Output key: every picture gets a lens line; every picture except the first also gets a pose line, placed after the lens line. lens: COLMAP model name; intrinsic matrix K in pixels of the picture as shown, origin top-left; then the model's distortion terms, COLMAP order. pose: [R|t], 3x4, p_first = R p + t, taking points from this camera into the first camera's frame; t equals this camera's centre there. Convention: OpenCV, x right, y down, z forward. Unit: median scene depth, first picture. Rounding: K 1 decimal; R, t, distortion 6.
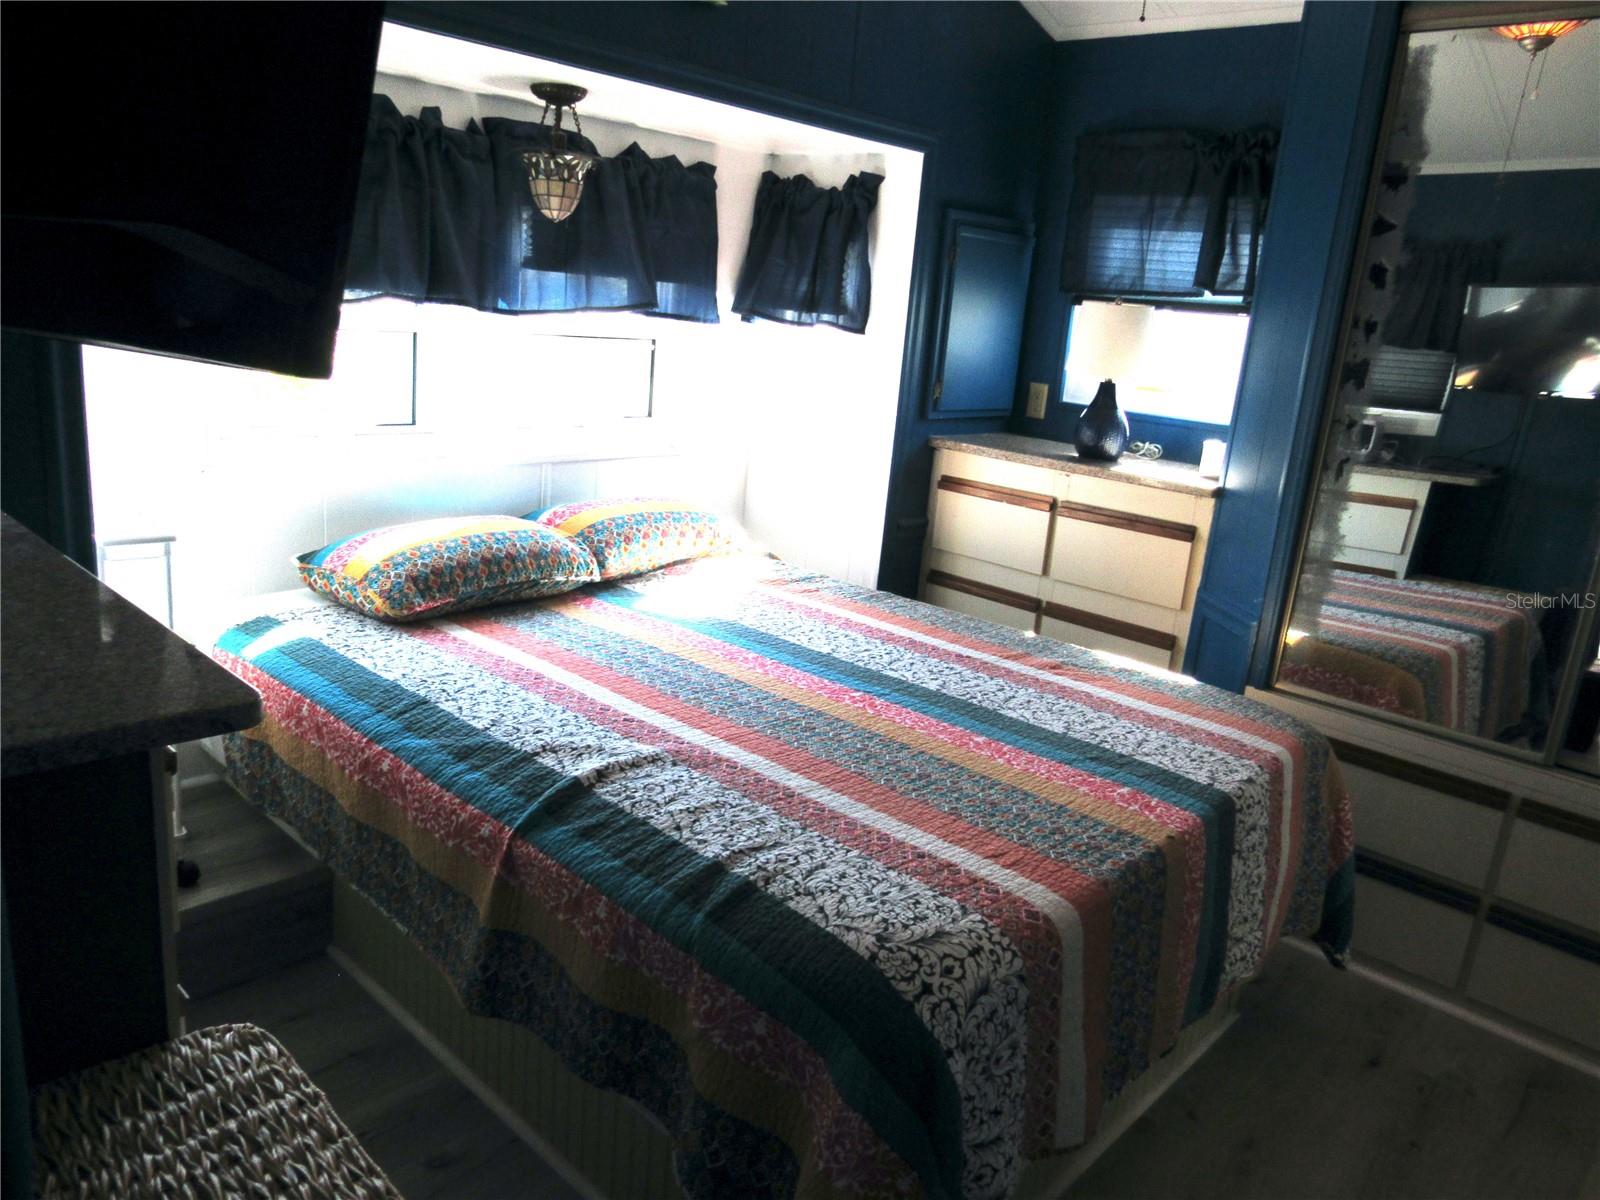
lens RADIAL K [[1139.9, 0, 795.7], [0, 1139.9, 604.5], [0, 0, 1]] dist [-0.026744, 0.000533]
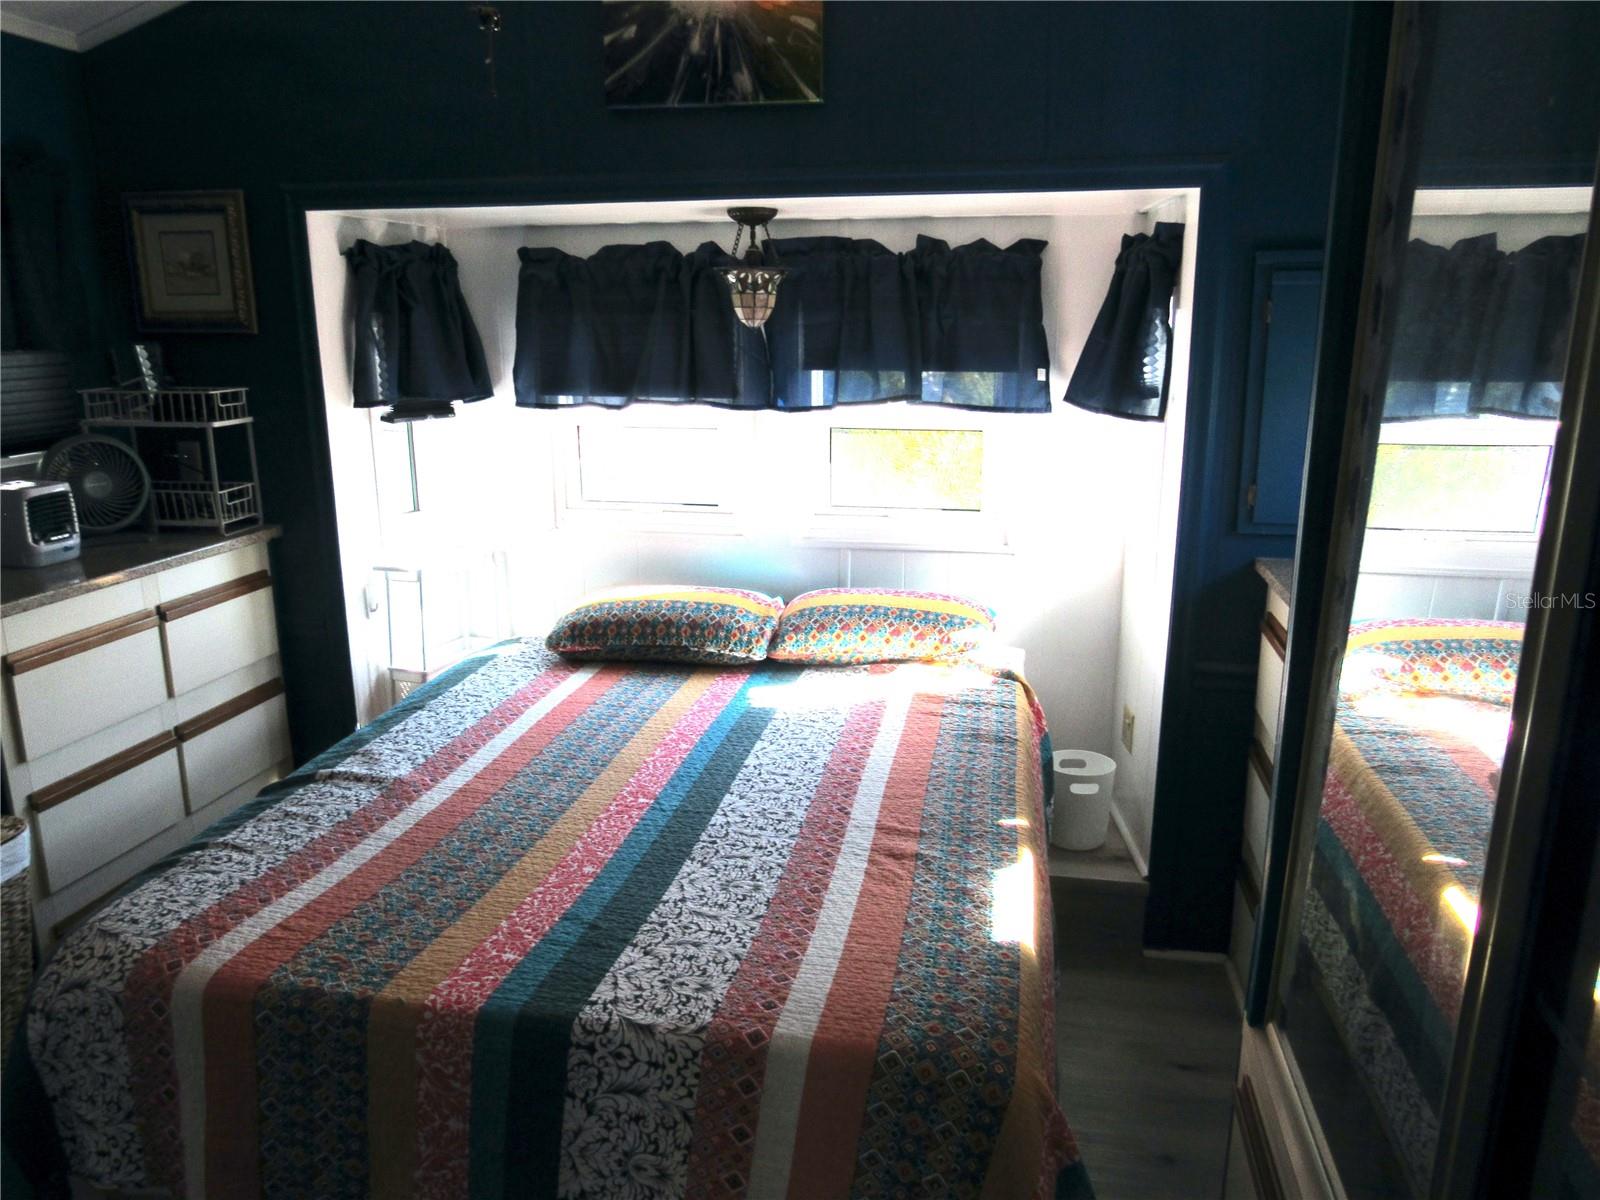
lens RADIAL K [[1139.9, 0, 795.7], [0, 1139.9, 604.5], [0, 0, 1]] dist [-0.026744, 0.000533]
pose [[0.519508, 0.120207, -0.845968, 0.839568], [-0.176075, 0.983867, 0.031674, -0.126803], [0.836127, 0.132499, 0.532292, 0.522530]]
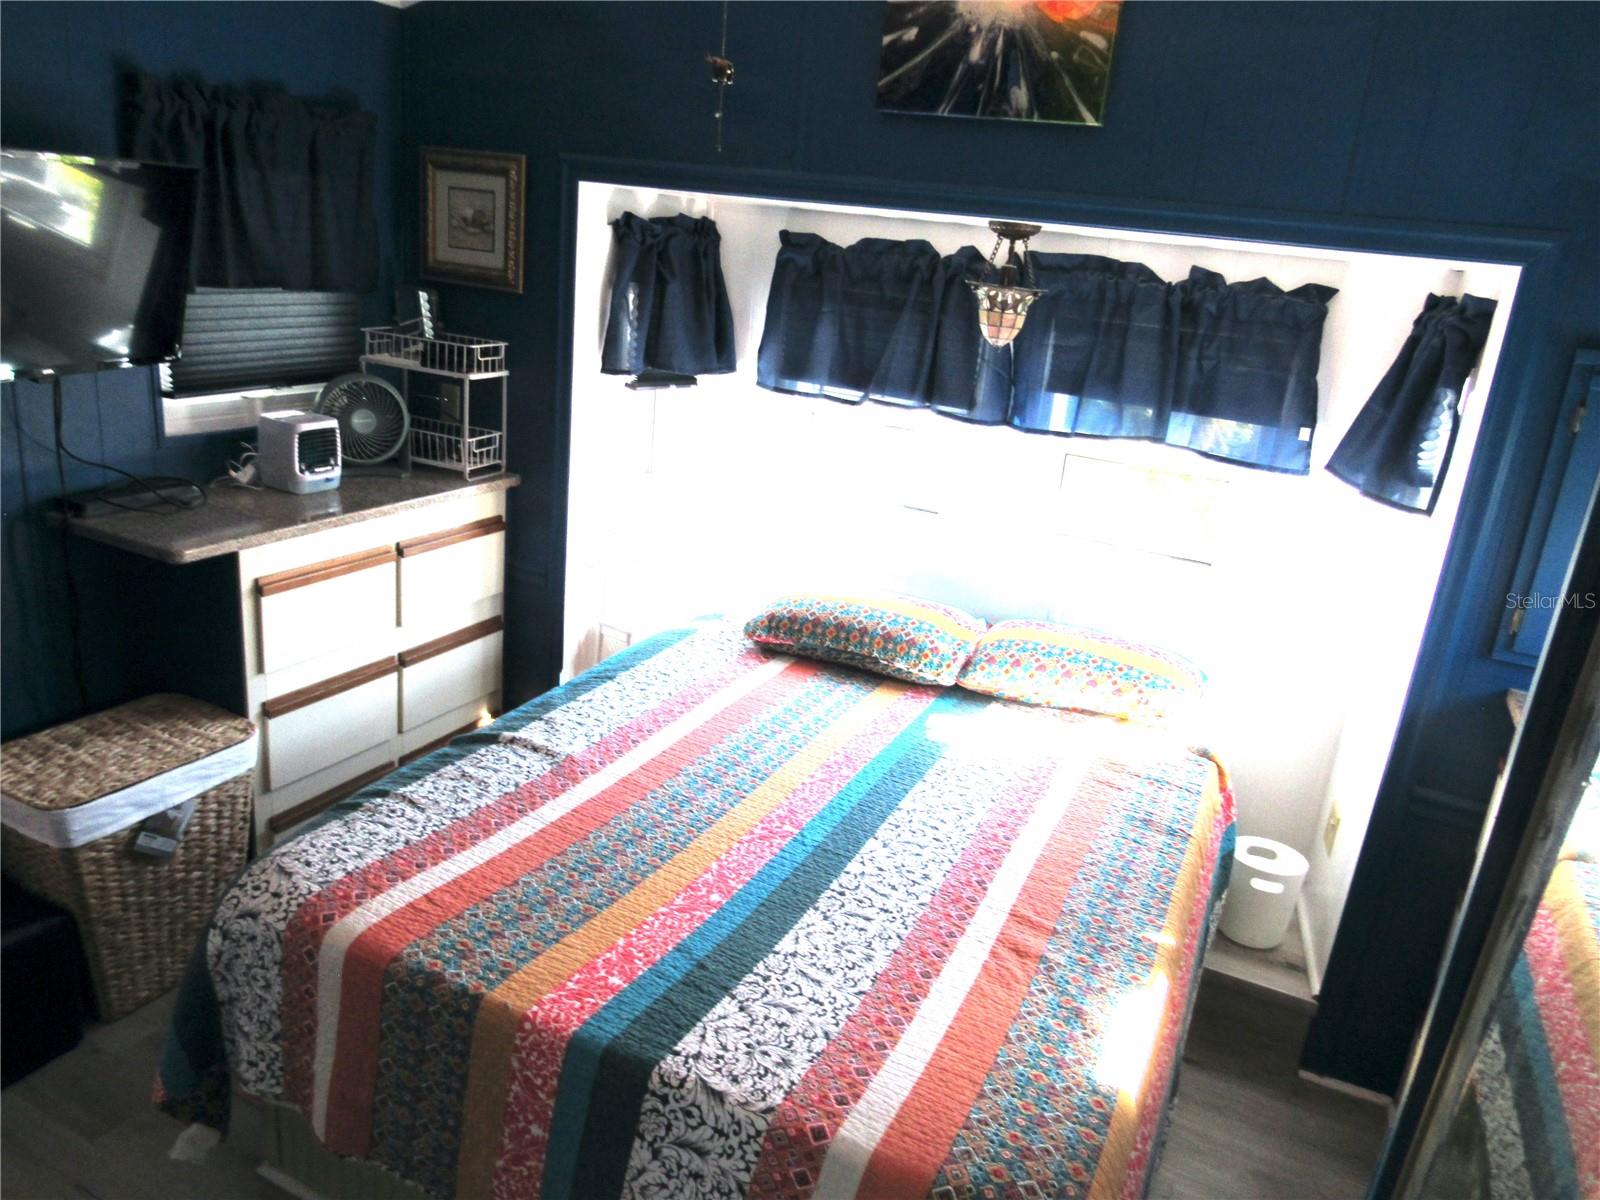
lens RADIAL K [[1139.9, 0, 795.7], [0, 1139.9, 604.5], [0, 0, 1]] dist [-0.026744, 0.000533]
pose [[0.295509, 0.239958, -0.924713, 0.833335], [-0.316171, 0.937961, 0.142358, -0.221752], [0.901504, 0.250300, 0.353043, 0.560382]]
